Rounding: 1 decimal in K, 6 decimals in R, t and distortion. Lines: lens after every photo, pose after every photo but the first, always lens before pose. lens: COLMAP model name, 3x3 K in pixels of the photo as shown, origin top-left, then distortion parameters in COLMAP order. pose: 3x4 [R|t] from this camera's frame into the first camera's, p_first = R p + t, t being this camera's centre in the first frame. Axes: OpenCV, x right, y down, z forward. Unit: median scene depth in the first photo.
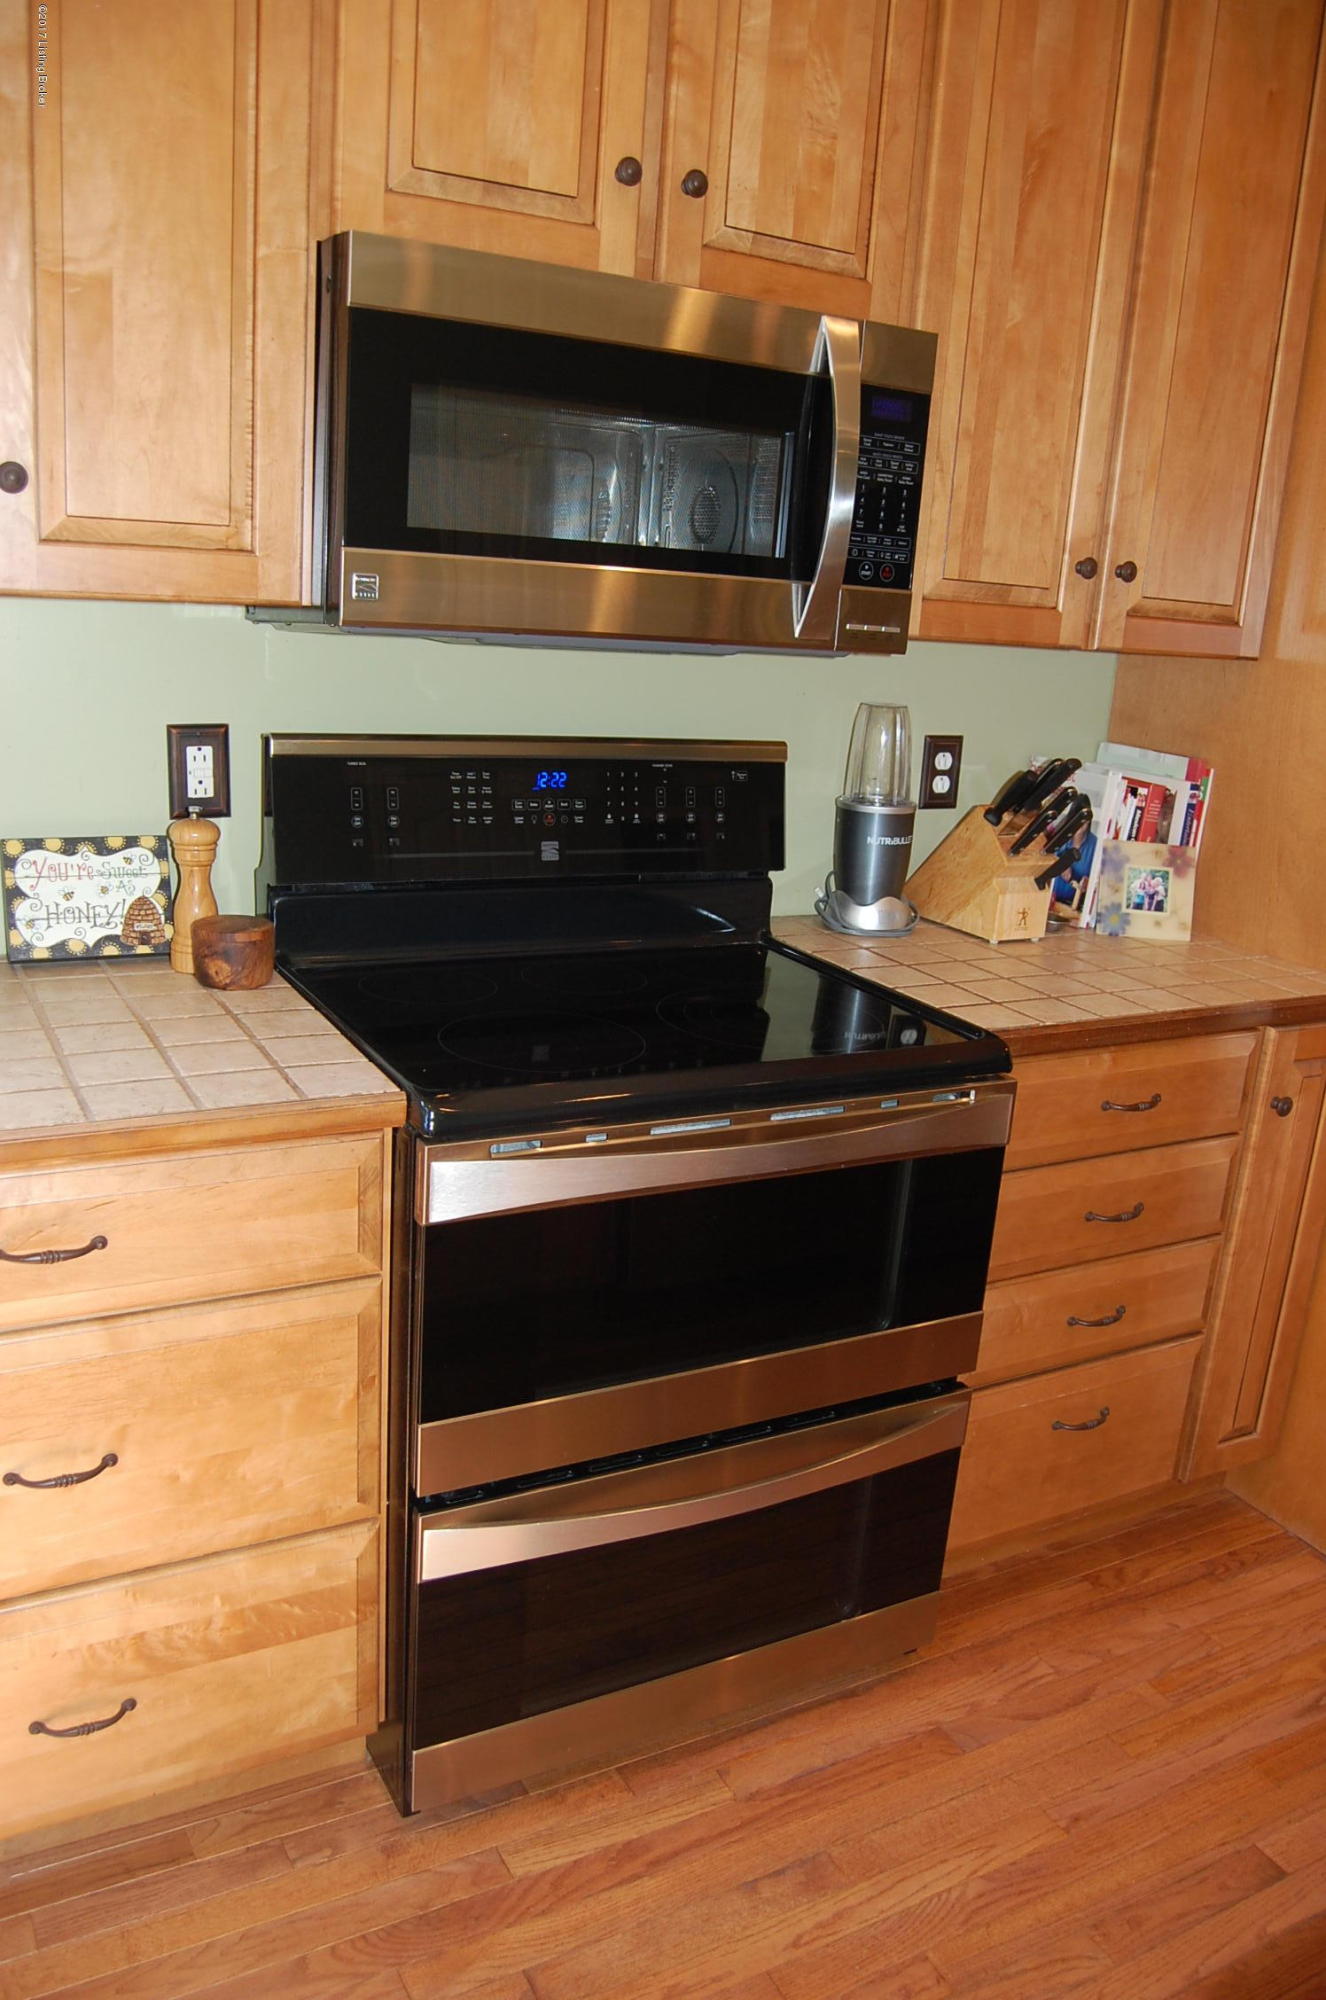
lens RADIAL K [[1569.2, 0, 665.1], [0, 1569.2, 1009.8], [0, 0, 1]] dist [-0.089409, 0.035683]
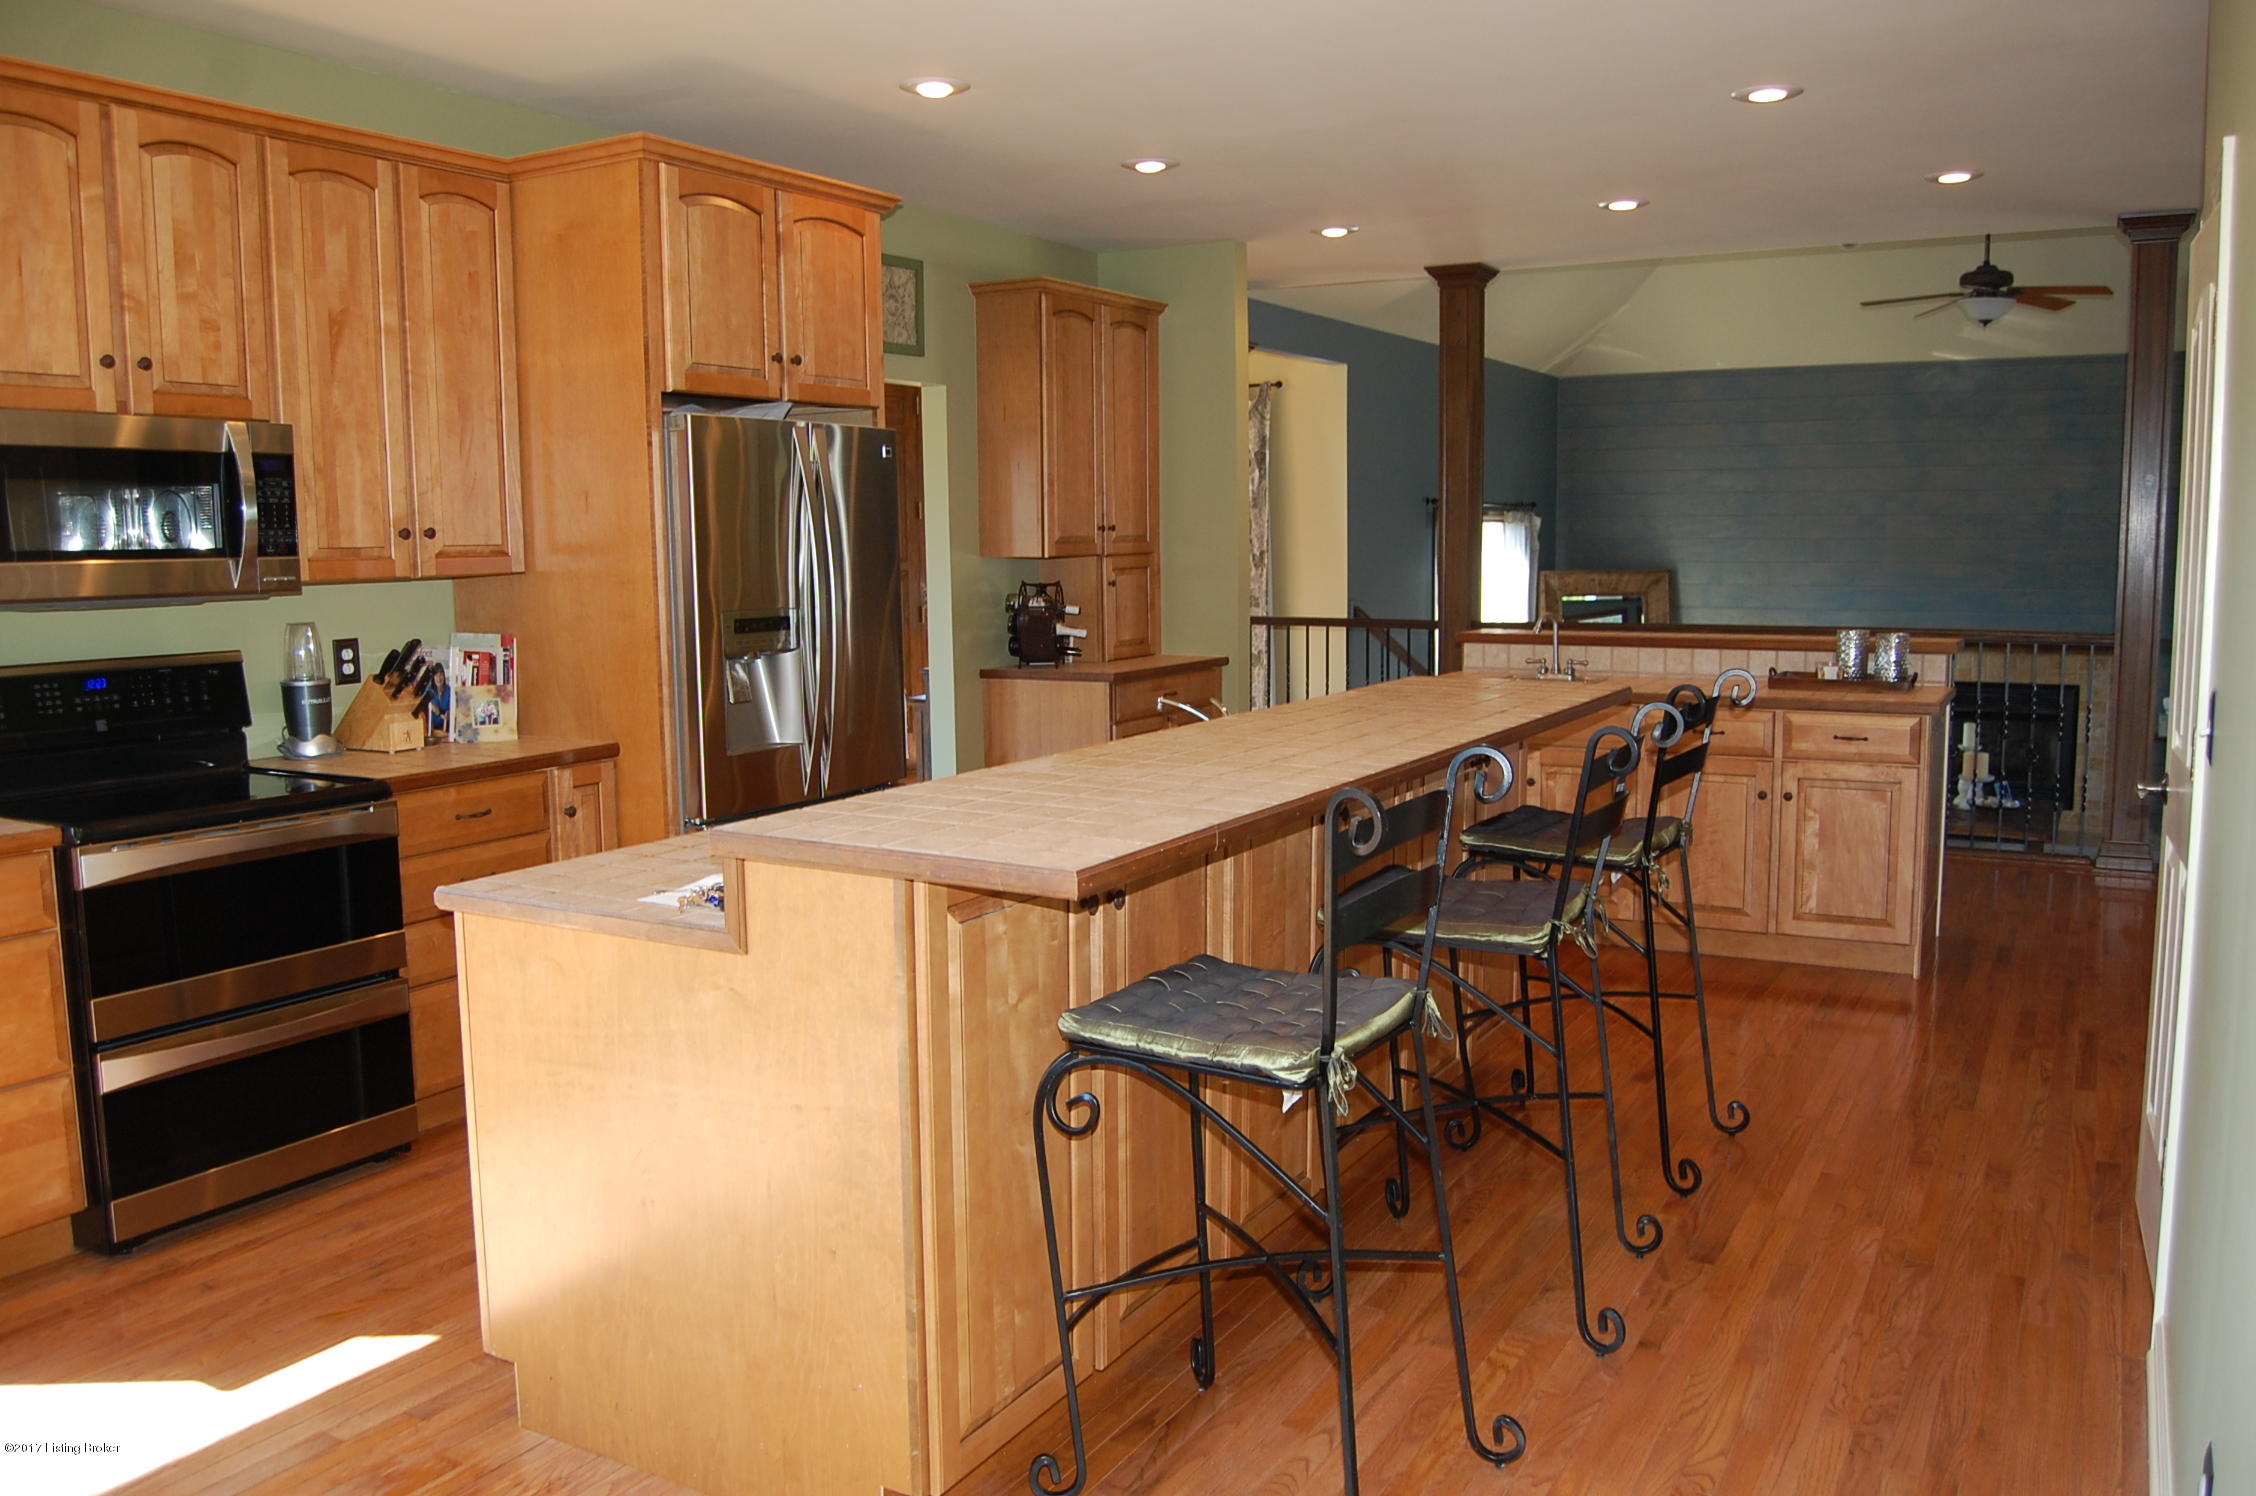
lens RADIAL K [[1770.0, 0, 1137.5], [0, 1770.0, 737.7], [0, 0, 1]] dist [-0.089409, 0.035683]
pose [[0.848503, -0.139647, 0.510433, -0.074847], [0.208265, 0.974836, -0.079501, 0.295951], [-0.486486, 0.173762, 0.856235, -1.152028]]
